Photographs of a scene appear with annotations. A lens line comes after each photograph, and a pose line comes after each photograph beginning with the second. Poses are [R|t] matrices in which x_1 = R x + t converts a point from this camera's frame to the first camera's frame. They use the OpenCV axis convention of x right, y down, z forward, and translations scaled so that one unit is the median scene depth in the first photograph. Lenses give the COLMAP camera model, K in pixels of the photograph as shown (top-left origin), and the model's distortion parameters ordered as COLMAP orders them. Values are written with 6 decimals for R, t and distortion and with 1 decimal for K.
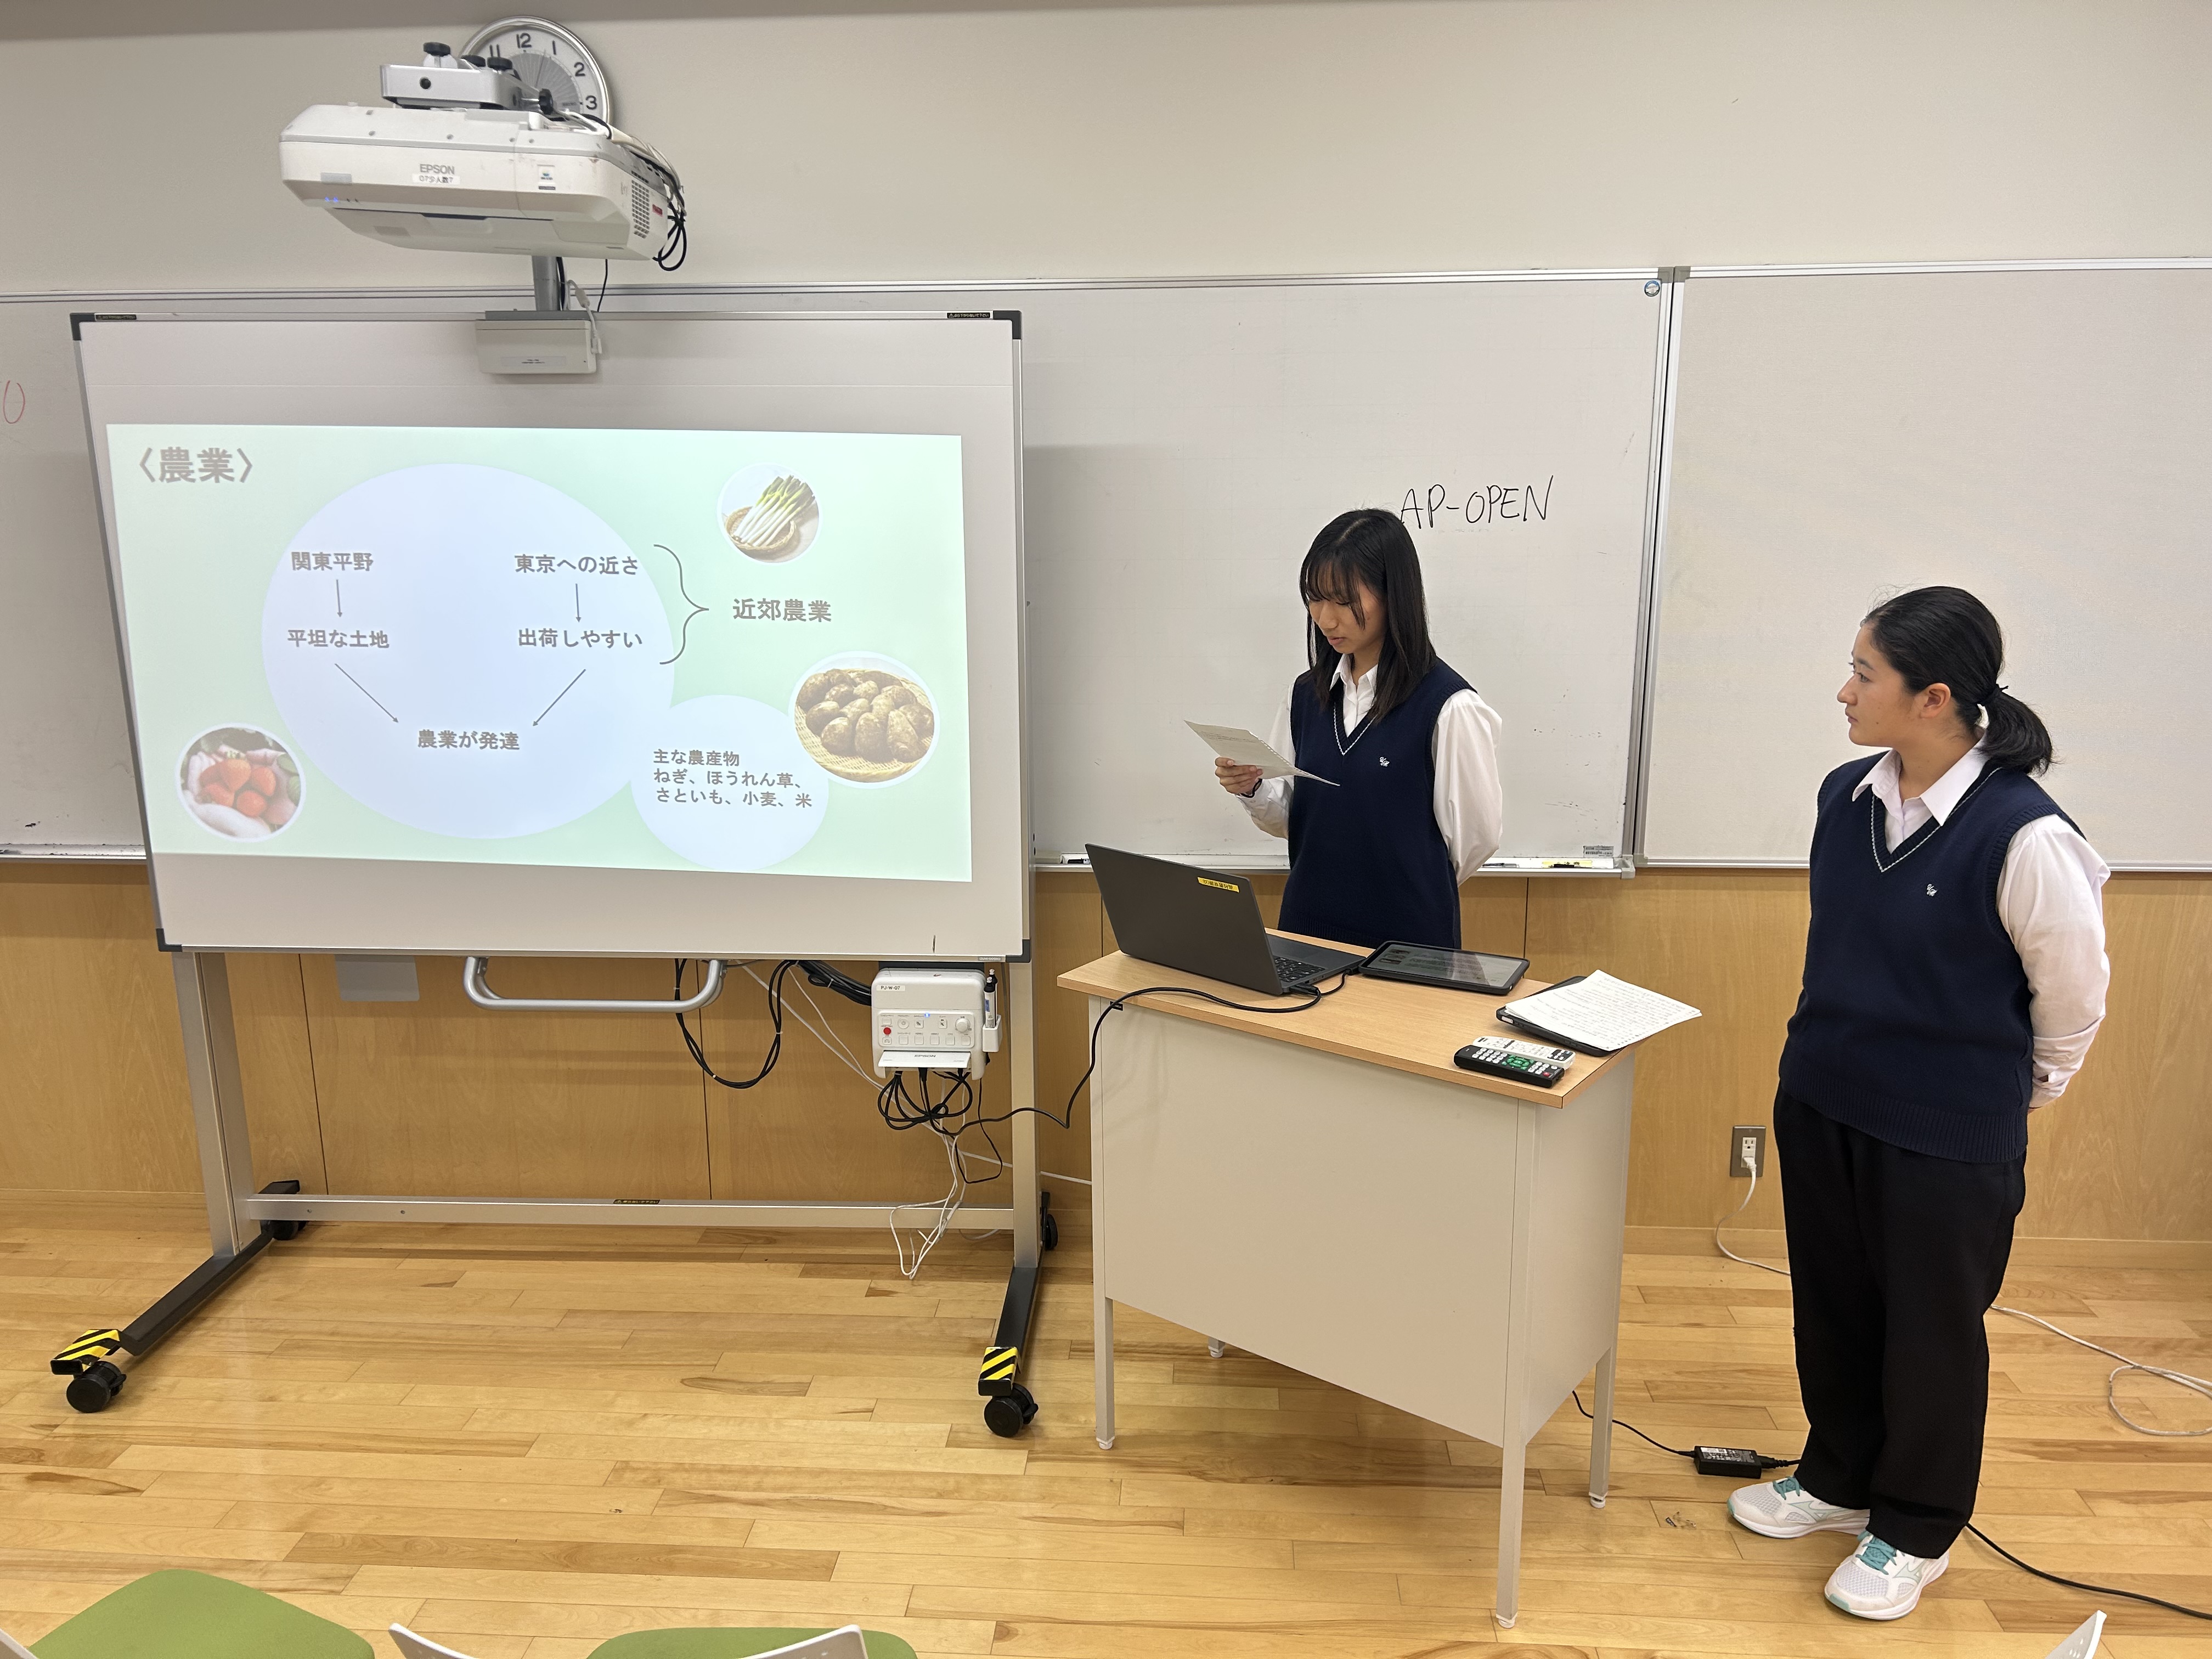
lens RADIAL K [[1688.2, 0, 1106.0], [0, 1688.2, 829.5], [0, 0, 1]] dist [0.099466, -0.118453]
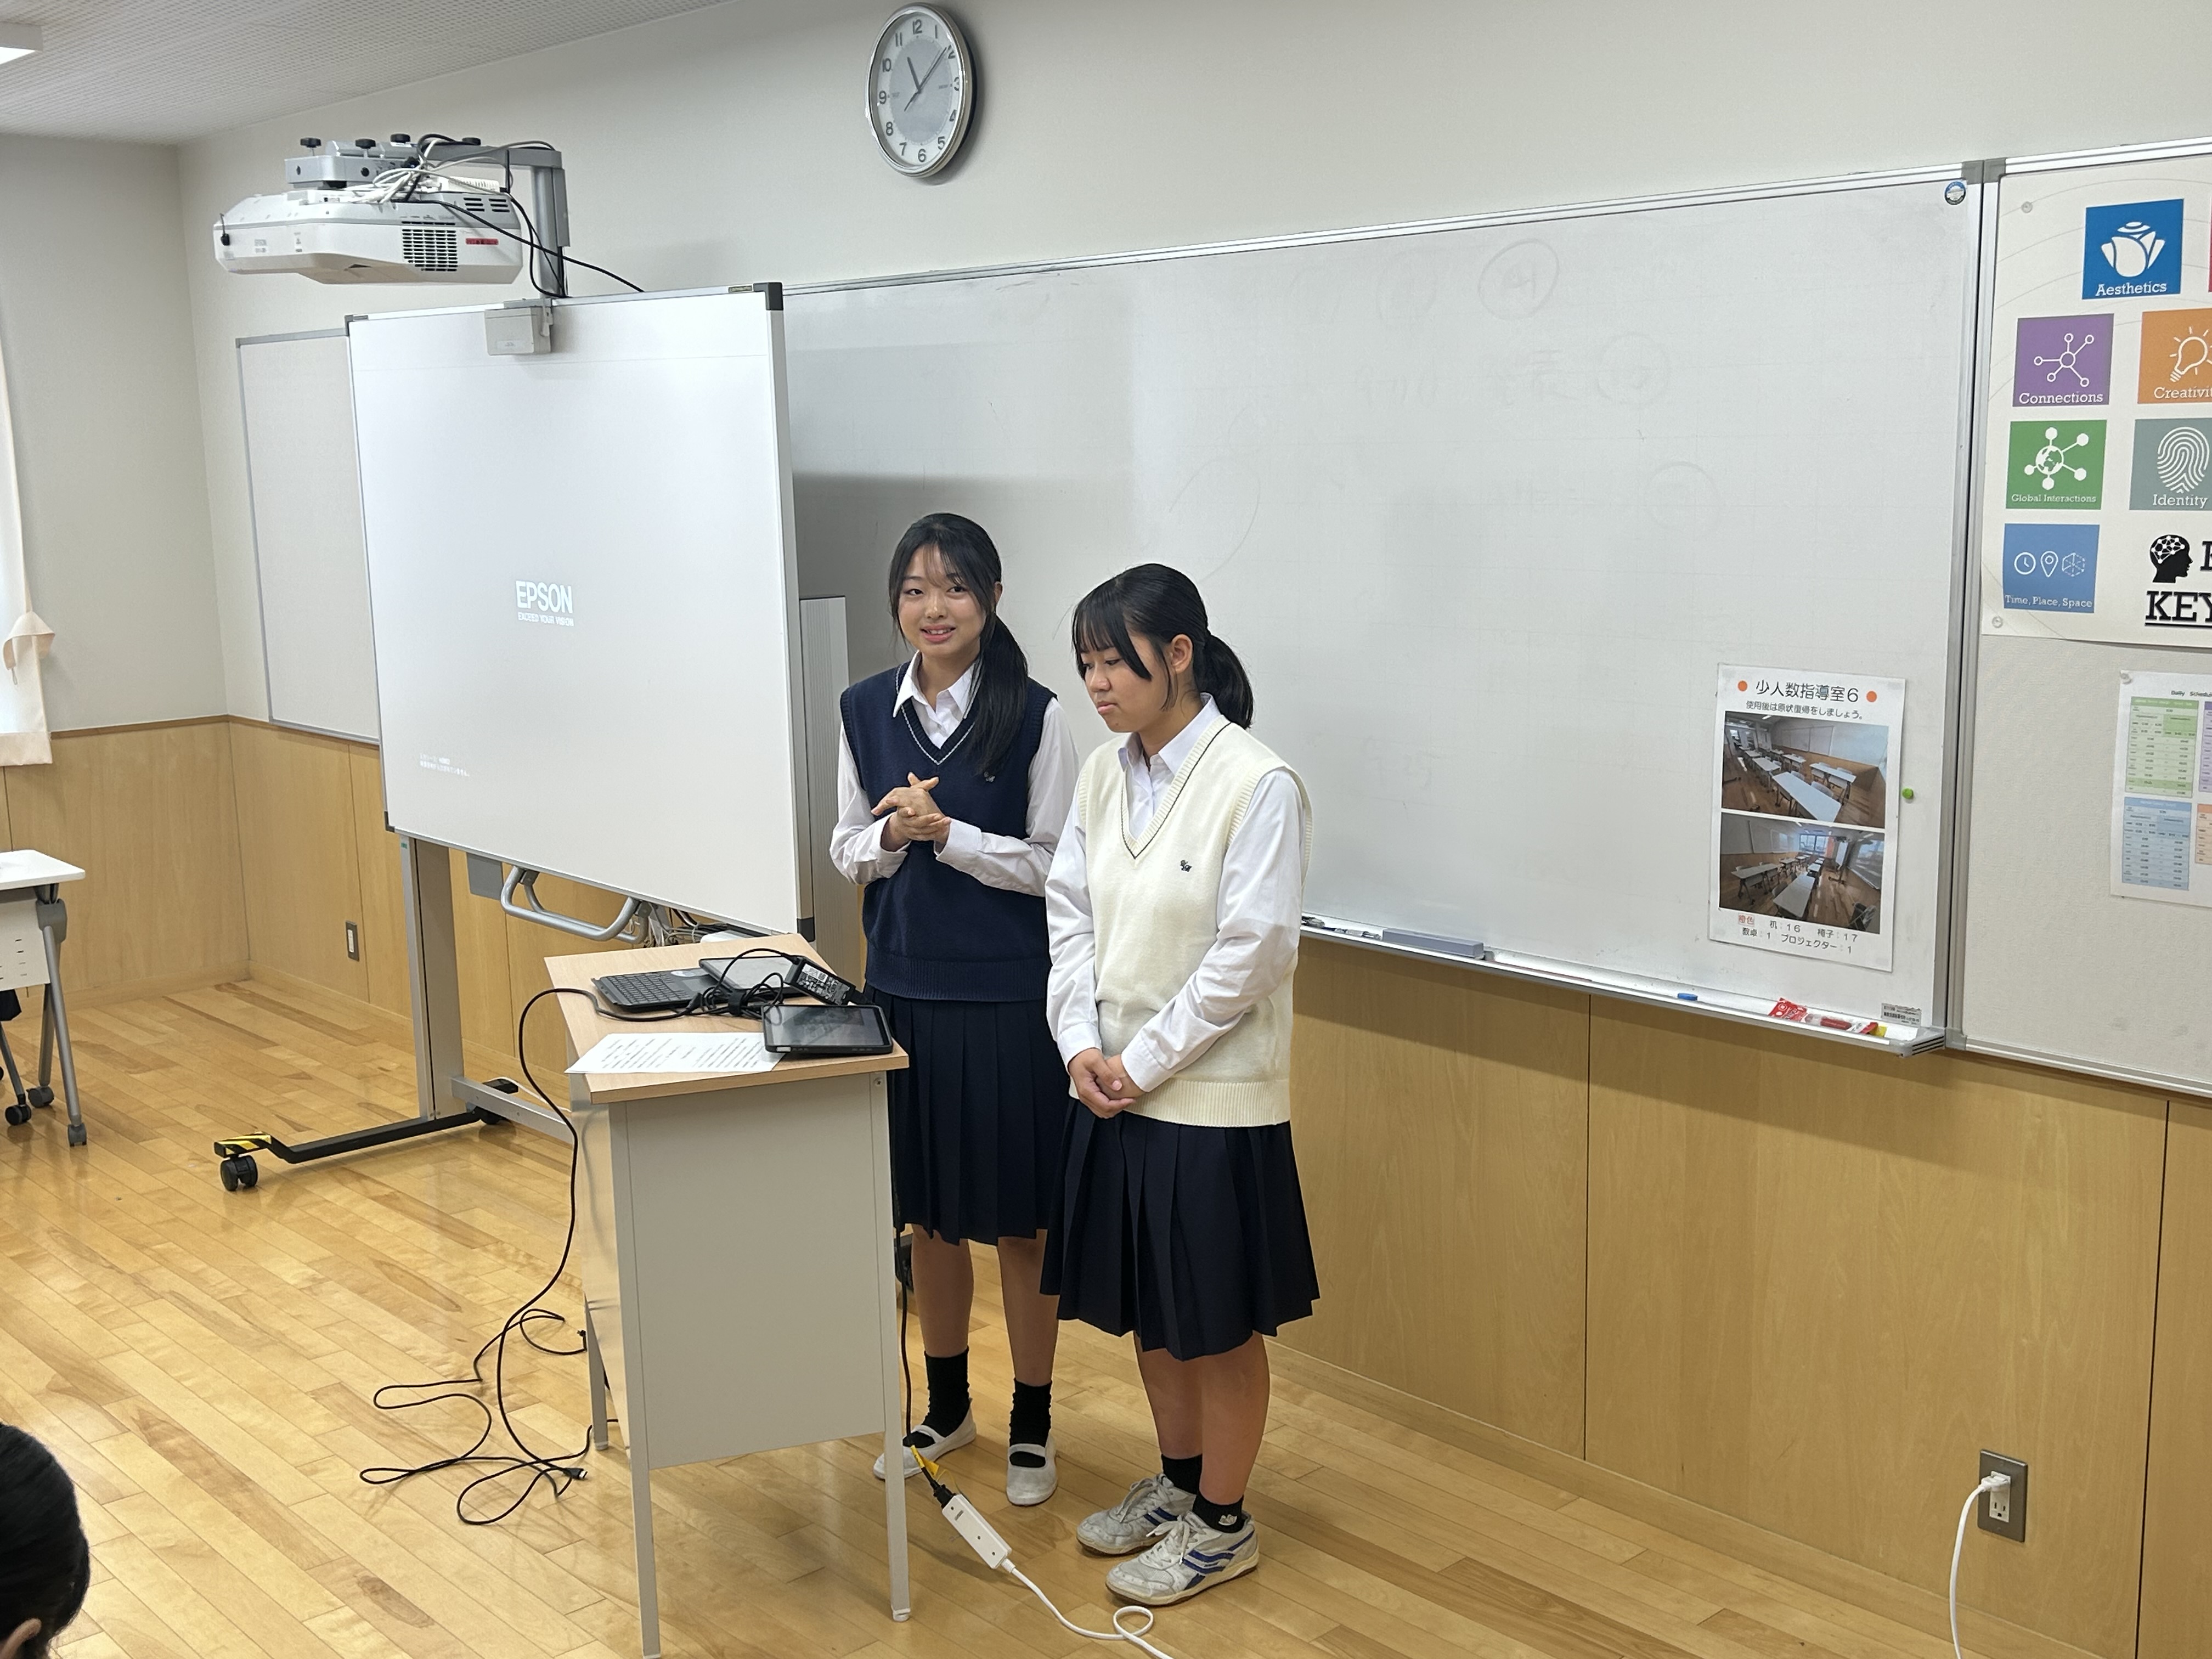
lens RADIAL K [[2407.1, 0, 1106.0], [0, 2407.1, 829.5], [0, 0, 1]] dist [0.124671, -0.223476]
pose [[0.710960, 0.119080, -0.693077, 1.028933], [-0.158417, 0.987347, 0.007135, -0.023312], [0.685157, 0.104723, 0.720828, 0.118176]]
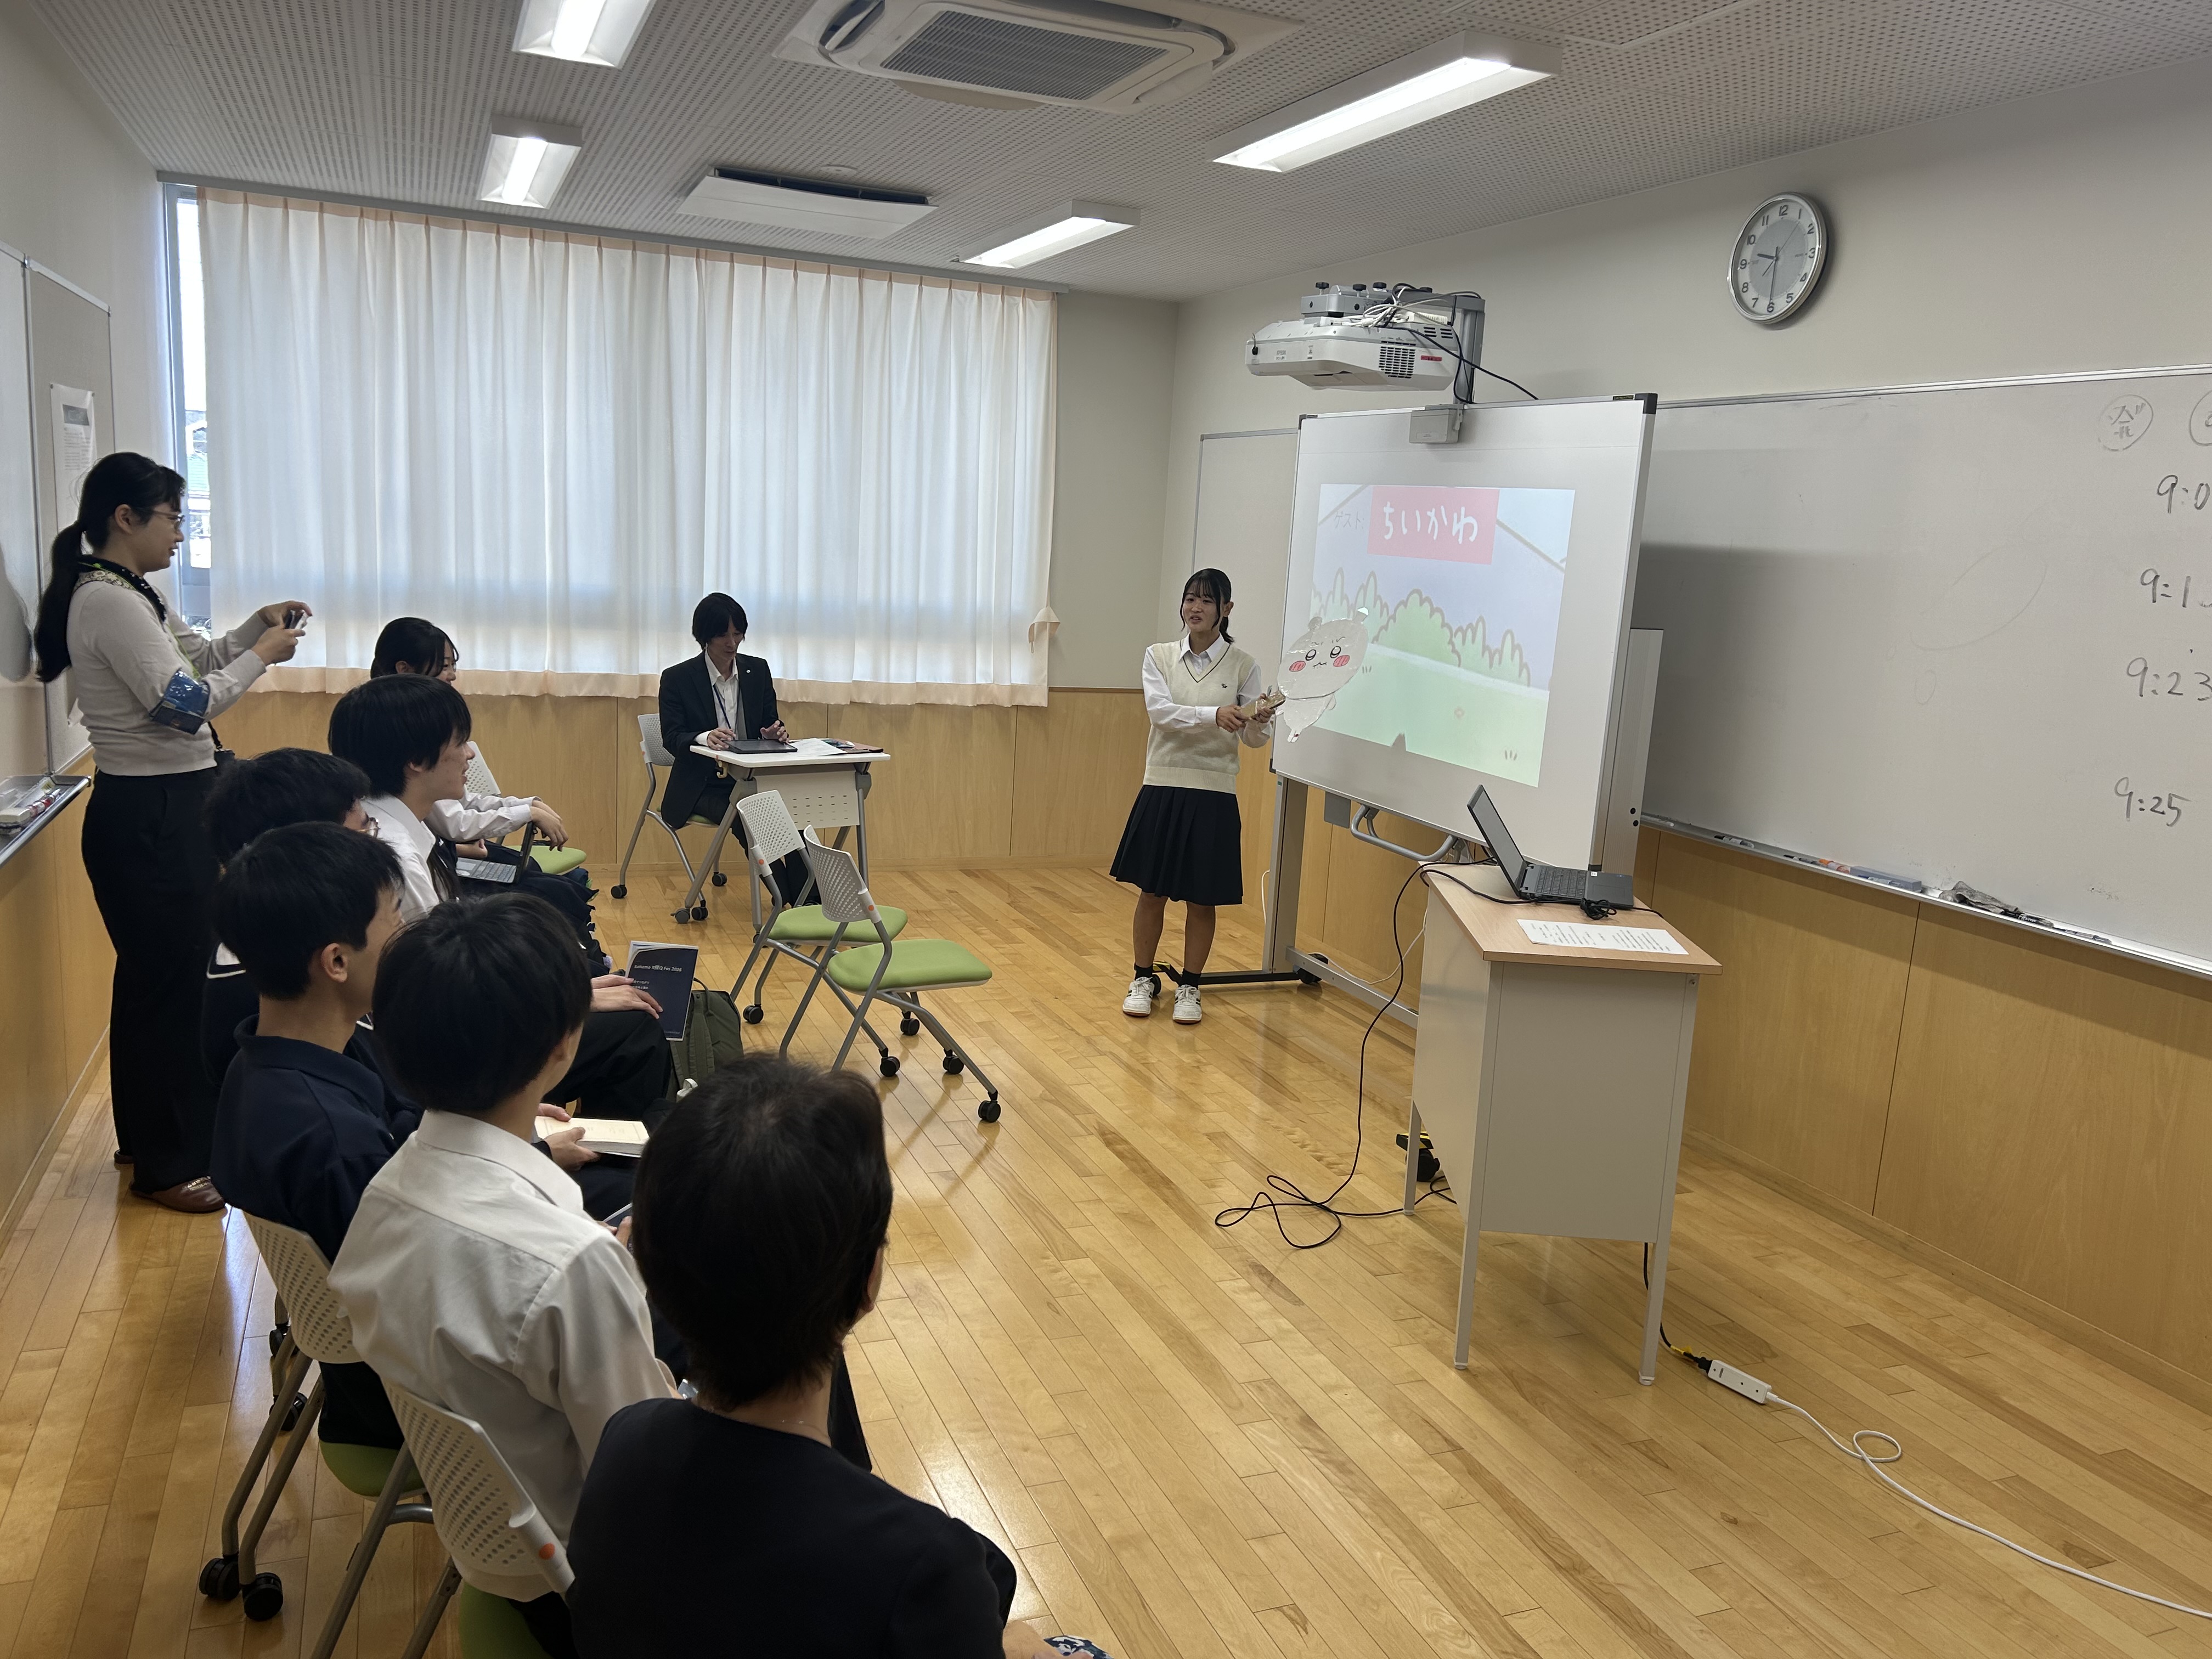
lens RADIAL K [[1688.2, 0, 1106.0], [0, 1688.2, 829.5], [0, 0, 1]] dist [0.099466, -0.118453]
pose [[0.437130, 0.200265, -0.876819, 0.940915], [-0.283842, 0.955791, 0.076796, 0.043191], [0.853435, 0.215308, 0.474649, 0.047071]]
